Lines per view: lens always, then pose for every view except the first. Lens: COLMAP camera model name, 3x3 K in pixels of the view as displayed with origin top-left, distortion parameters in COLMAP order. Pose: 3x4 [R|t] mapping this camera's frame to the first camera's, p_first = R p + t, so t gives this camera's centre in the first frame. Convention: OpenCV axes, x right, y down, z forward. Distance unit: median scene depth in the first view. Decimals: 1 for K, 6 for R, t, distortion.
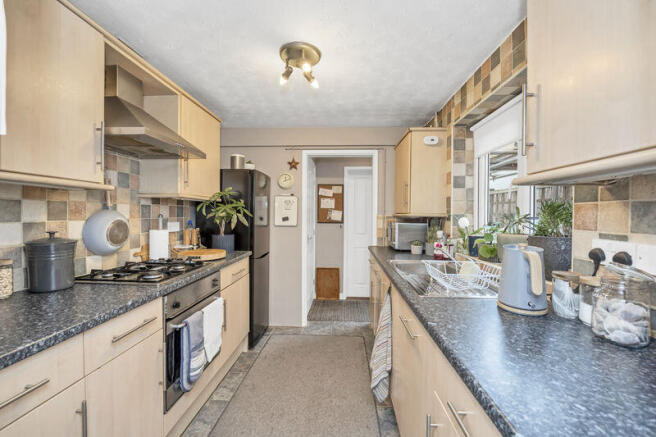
lens RADIAL K [[267.9, 0, 328.1], [0, 267.9, 217.1], [0, 0, 1]] dist [0.000127, 0.000003]
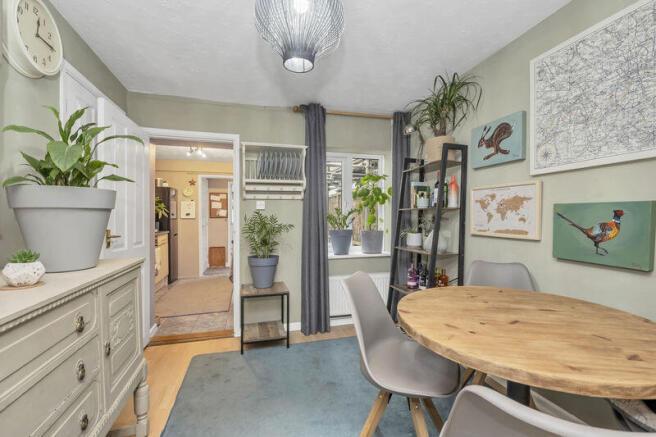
lens RADIAL K [[267.9, 0, 326.2], [0, 267.9, 219.3], [0, 0, 1]] dist [0.000127, 0.000003]
pose [[0.938903, -0.013518, 0.343916, 0.079604], [0.011690, 0.999904, 0.007390, 0.035079], [-0.343983, -0.002919, 0.938971, -0.892664]]
